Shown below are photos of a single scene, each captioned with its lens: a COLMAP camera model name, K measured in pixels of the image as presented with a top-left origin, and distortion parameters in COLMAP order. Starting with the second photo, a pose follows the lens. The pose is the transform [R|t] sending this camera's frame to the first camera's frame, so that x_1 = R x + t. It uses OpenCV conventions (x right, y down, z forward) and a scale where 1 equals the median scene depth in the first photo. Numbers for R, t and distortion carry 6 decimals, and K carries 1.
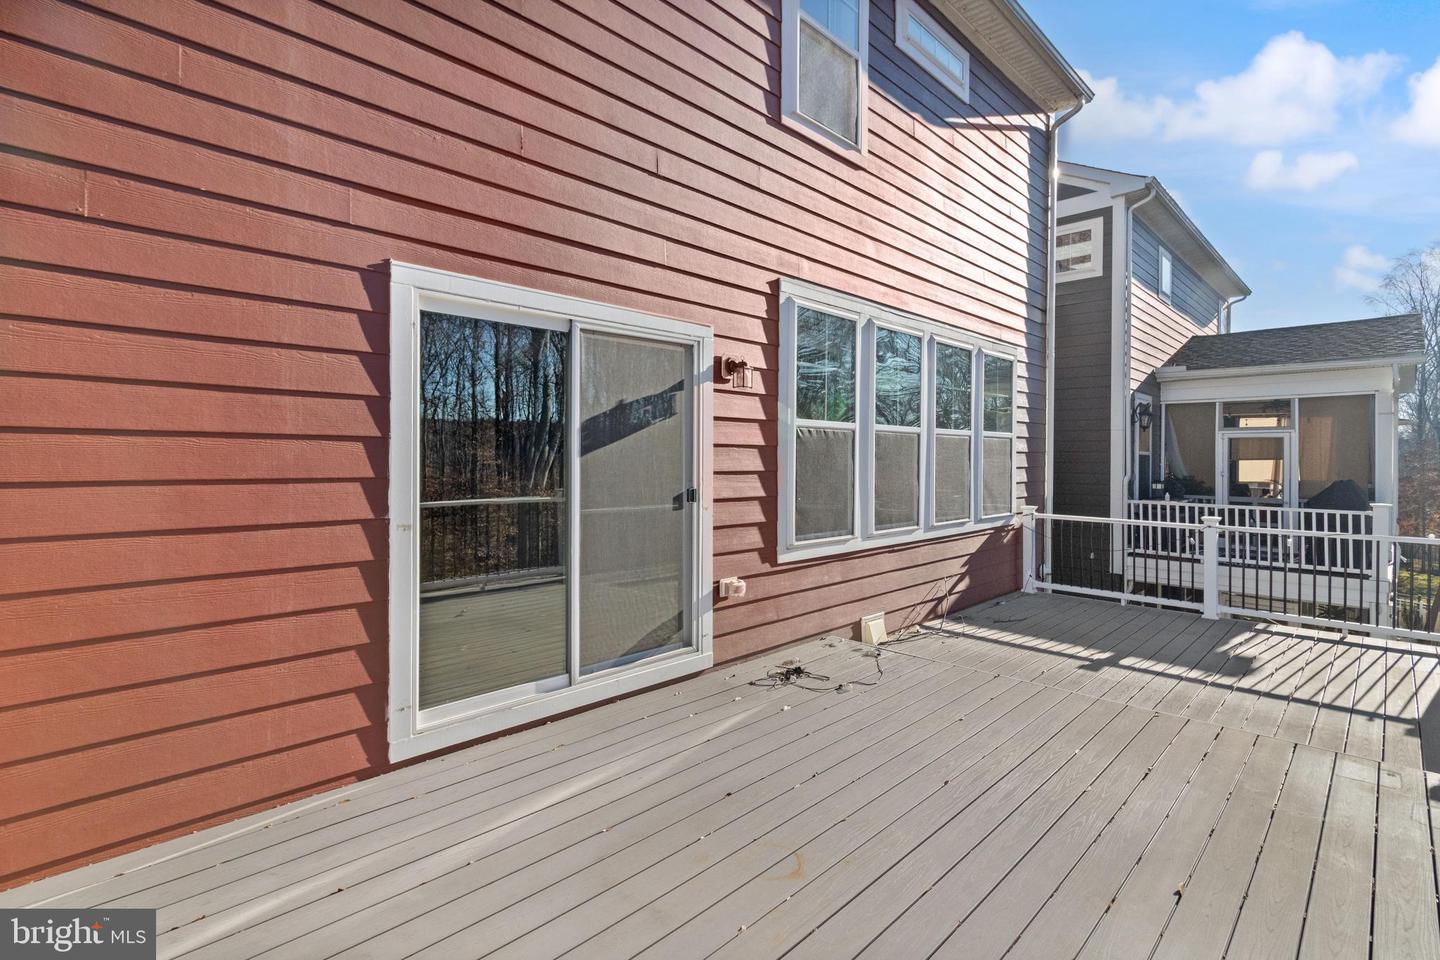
lens RADIAL K [[686.1, 0, 718.6], [0, 686.1, 466.7], [0, 0, 1]] dist [0.000679, 0.000538]
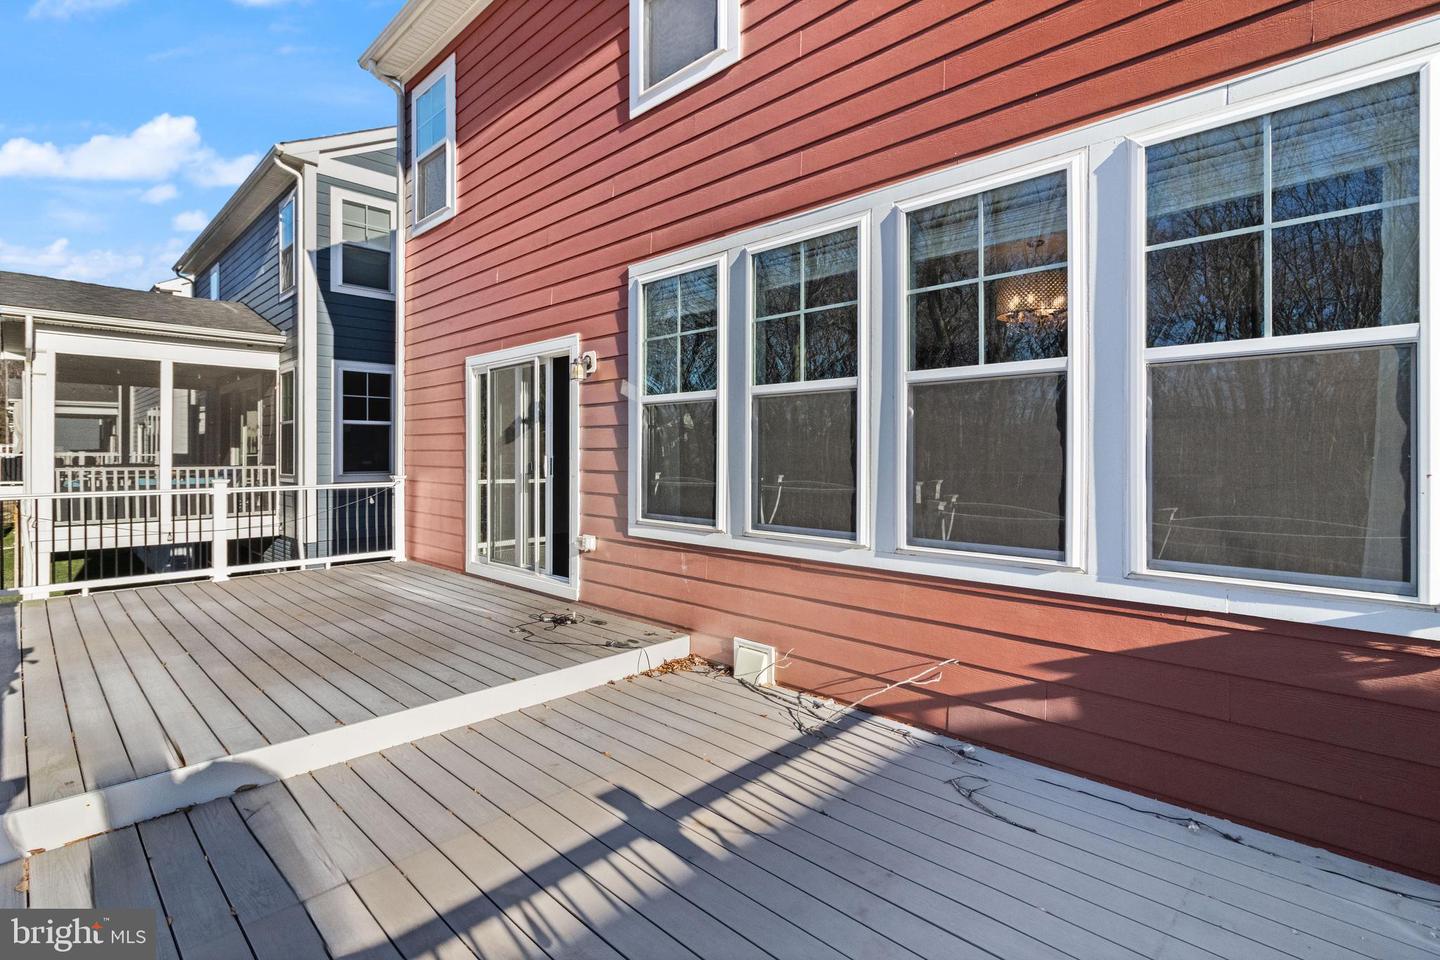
lens RADIAL K [[686.1, 0, 718.6], [0, 686.1, 466.7], [0, 0, 1]] dist [0.000679, 0.000538]
pose [[0.004768, 0.021420, -0.999759, 1.159773], [-0.010392, 0.999718, 0.021369, 0.010394], [0.999935, 0.010288, 0.004989, 1.140742]]
